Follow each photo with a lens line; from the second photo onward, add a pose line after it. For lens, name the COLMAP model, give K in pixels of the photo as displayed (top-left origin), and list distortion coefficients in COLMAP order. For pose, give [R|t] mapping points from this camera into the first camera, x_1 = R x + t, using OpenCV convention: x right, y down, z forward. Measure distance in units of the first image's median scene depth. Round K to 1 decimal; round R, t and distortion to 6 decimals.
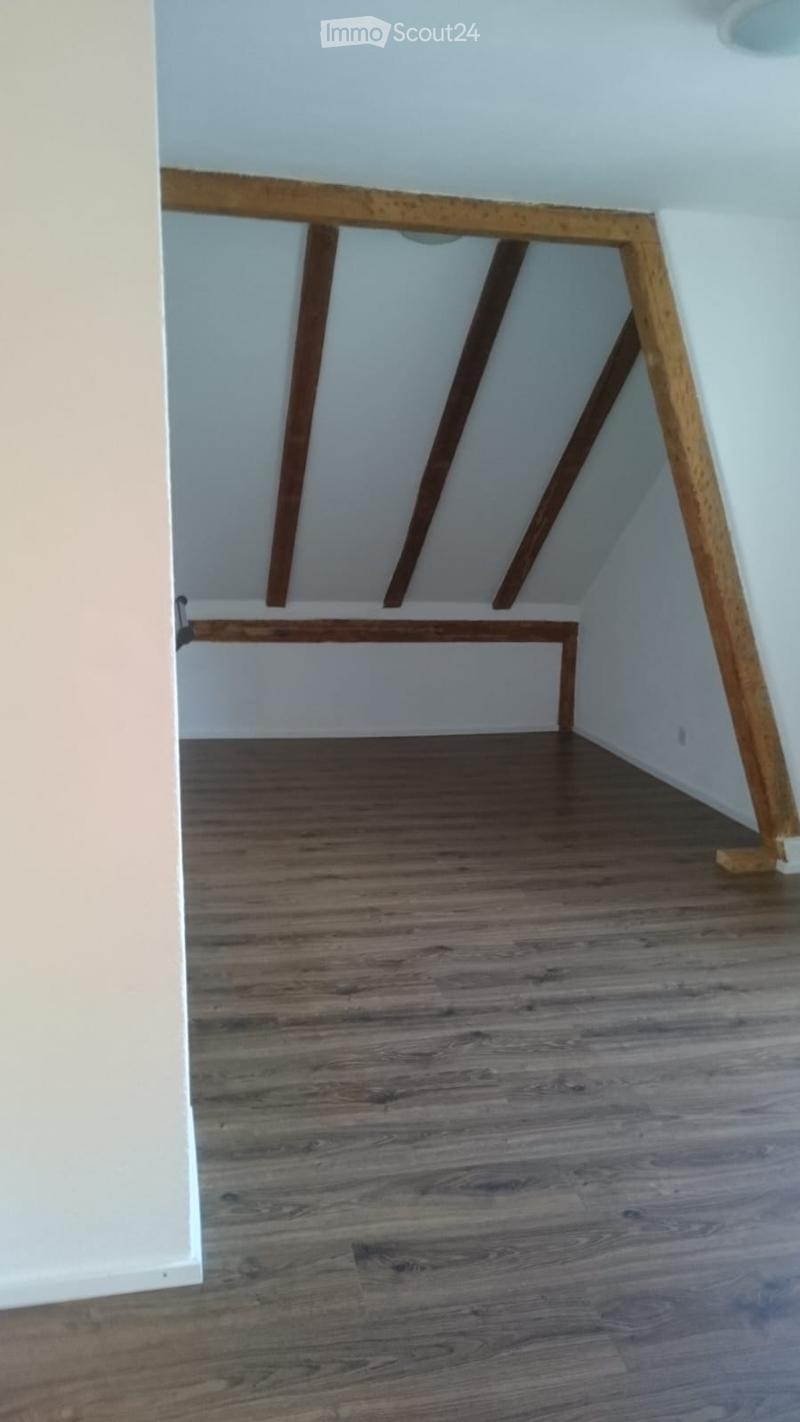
lens RADIAL K [[1049.8, 0, 376.5], [0, 1049.8, 704.3], [0, 0, 1]] dist [0.023583, -0.052887]
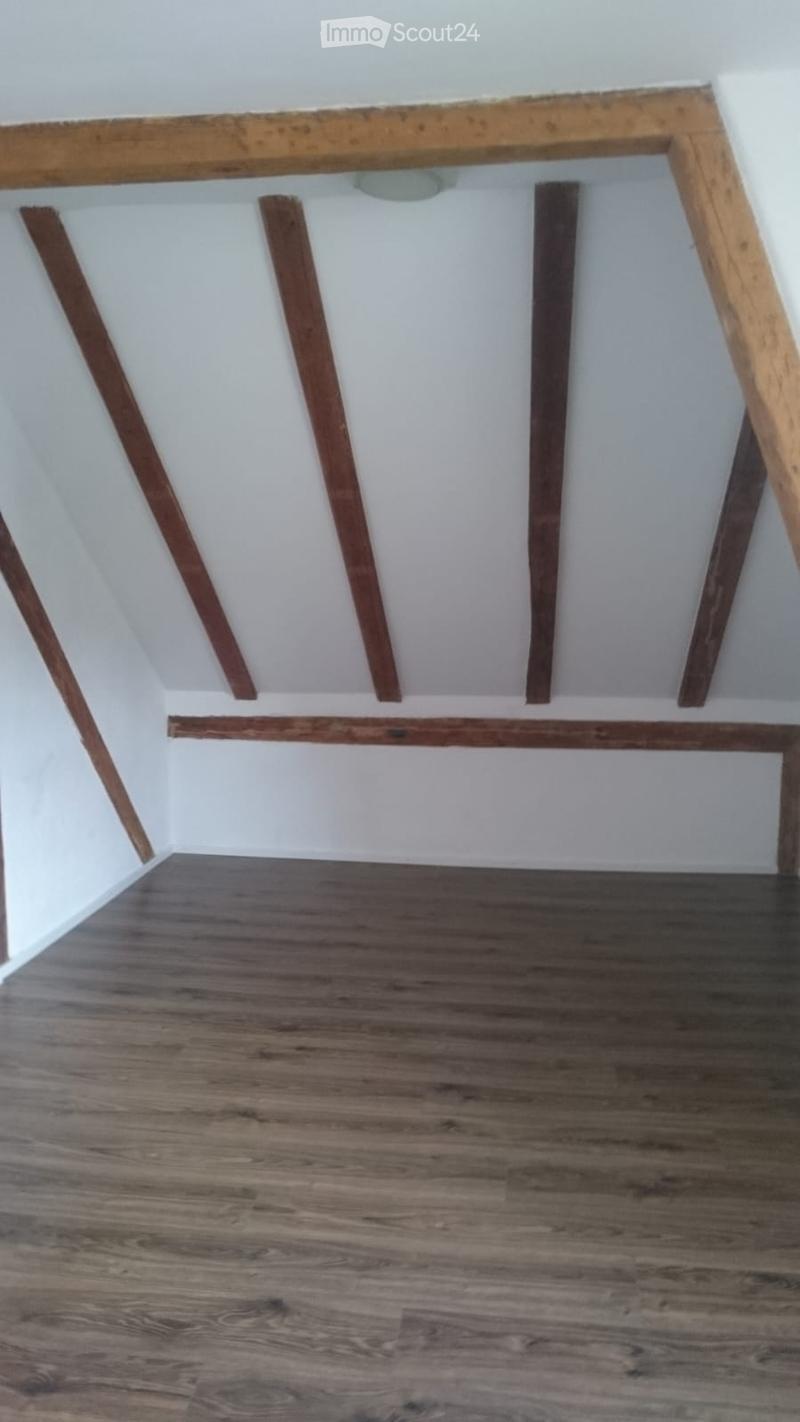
lens RADIAL K [[1049.8, 0, 376.5], [0, 1049.8, 704.3], [0, 0, 1]] dist [0.023583, -0.052887]
pose [[0.941590, 0.013721, -0.336482, 0.282831], [-0.036170, 0.997510, -0.060538, -0.068904], [0.334813, 0.069173, 0.939742, 0.387373]]
